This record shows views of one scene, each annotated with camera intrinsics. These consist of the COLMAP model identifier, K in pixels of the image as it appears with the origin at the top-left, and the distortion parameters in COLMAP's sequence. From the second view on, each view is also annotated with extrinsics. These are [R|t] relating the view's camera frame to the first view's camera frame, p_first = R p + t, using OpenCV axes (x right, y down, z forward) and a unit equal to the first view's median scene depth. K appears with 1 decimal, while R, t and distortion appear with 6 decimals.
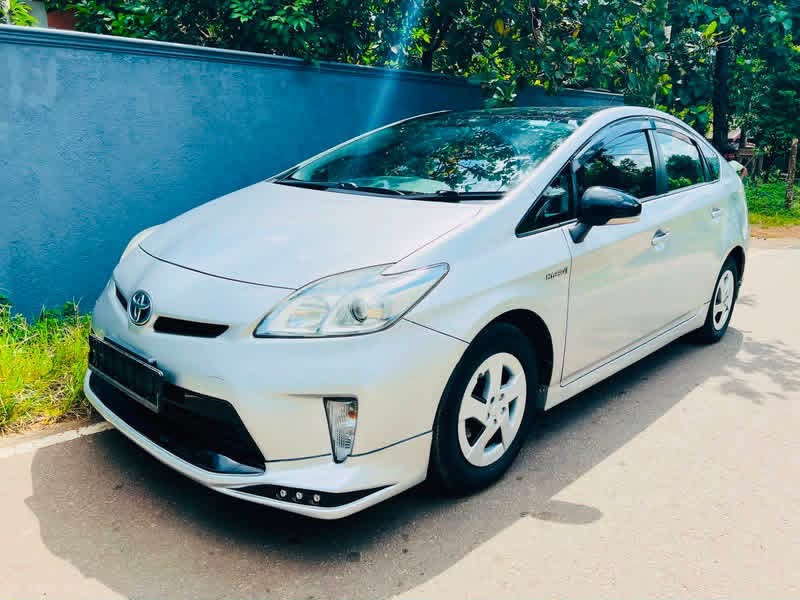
lens RADIAL K [[640.0, 0, 400.8], [0, 640.0, 299.2], [0, 0, 1]] dist [0.026320, -0.027014]
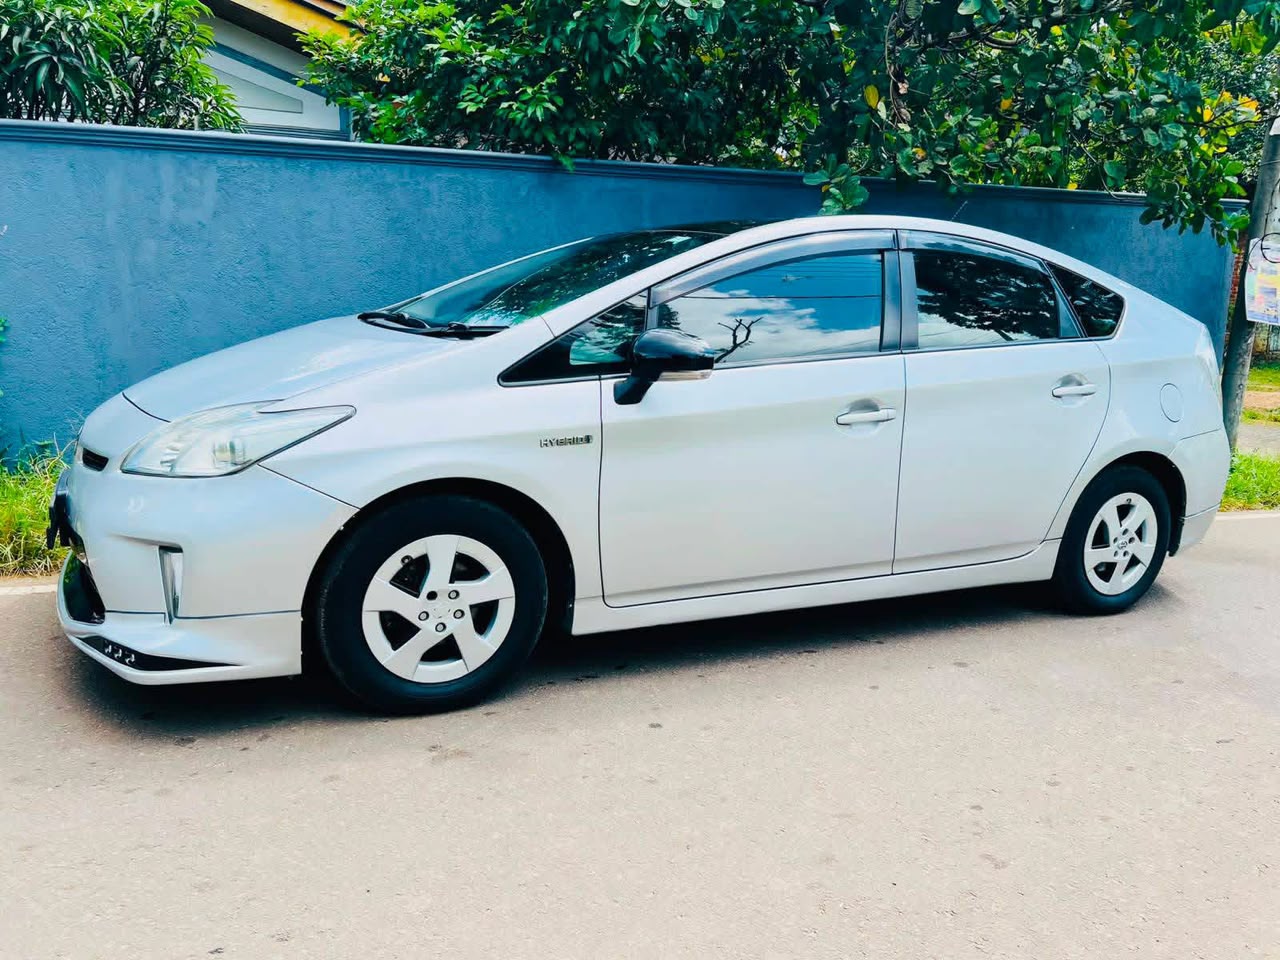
lens RADIAL K [[1023.9, 0, 640.6], [0, 1023.9, 482.8], [0, 0, 1]] dist [0.026320, -0.027014]
pose [[0.924405, 0.086256, -0.371531, 0.524045], [-0.104199, 0.994149, -0.028452, 0.021823], [0.366903, 0.065014, 0.927985, -0.030003]]
